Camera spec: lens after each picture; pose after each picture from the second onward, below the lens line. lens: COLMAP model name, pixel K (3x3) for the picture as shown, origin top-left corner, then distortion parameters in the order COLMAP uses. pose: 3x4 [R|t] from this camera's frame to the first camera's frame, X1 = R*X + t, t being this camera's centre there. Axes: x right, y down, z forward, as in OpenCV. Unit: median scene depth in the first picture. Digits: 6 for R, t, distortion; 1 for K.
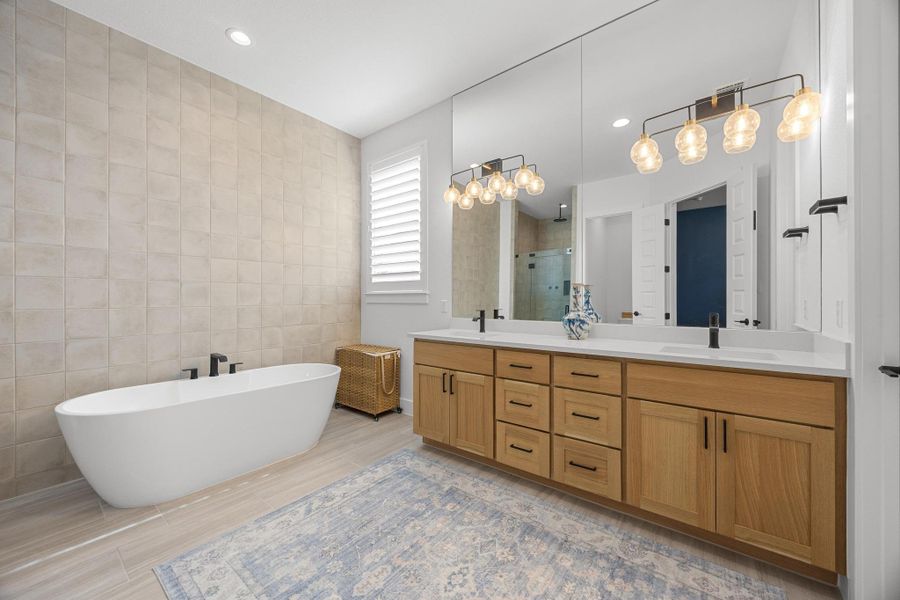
lens RADIAL K [[341.1, 0, 454.7], [0, 341.1, 302.5], [0, 0, 1]] dist [-0.005370, 0.000532]
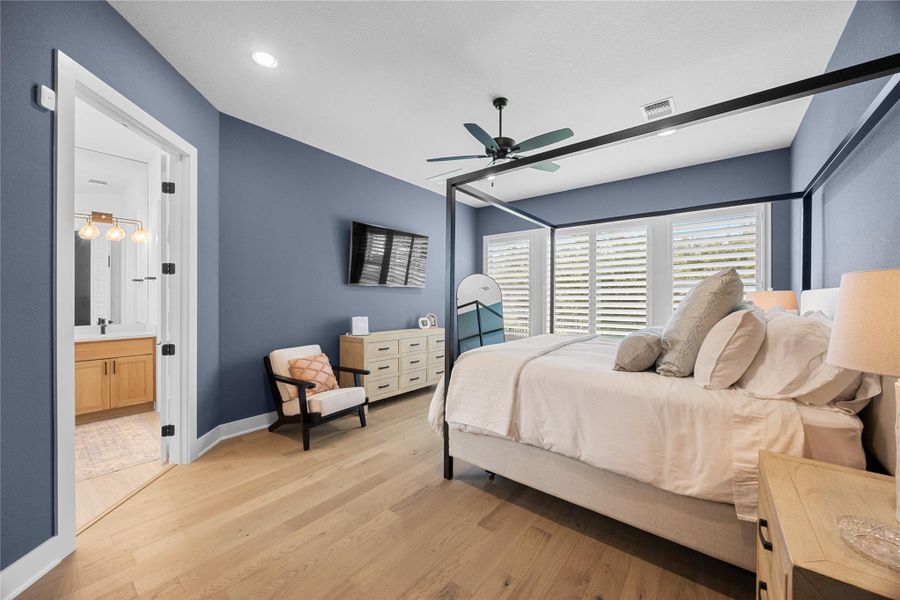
lens RADIAL K [[341.1, 0, 452.8], [0, 341.1, 300.4], [0, 0, 1]] dist [-0.005370, 0.000532]
pose [[-0.006271, 0.000511, 0.999980, -1.711584], [-0.001058, 0.999999, -0.000518, -0.102415], [-0.999980, -0.001061, -0.006270, -1.471388]]
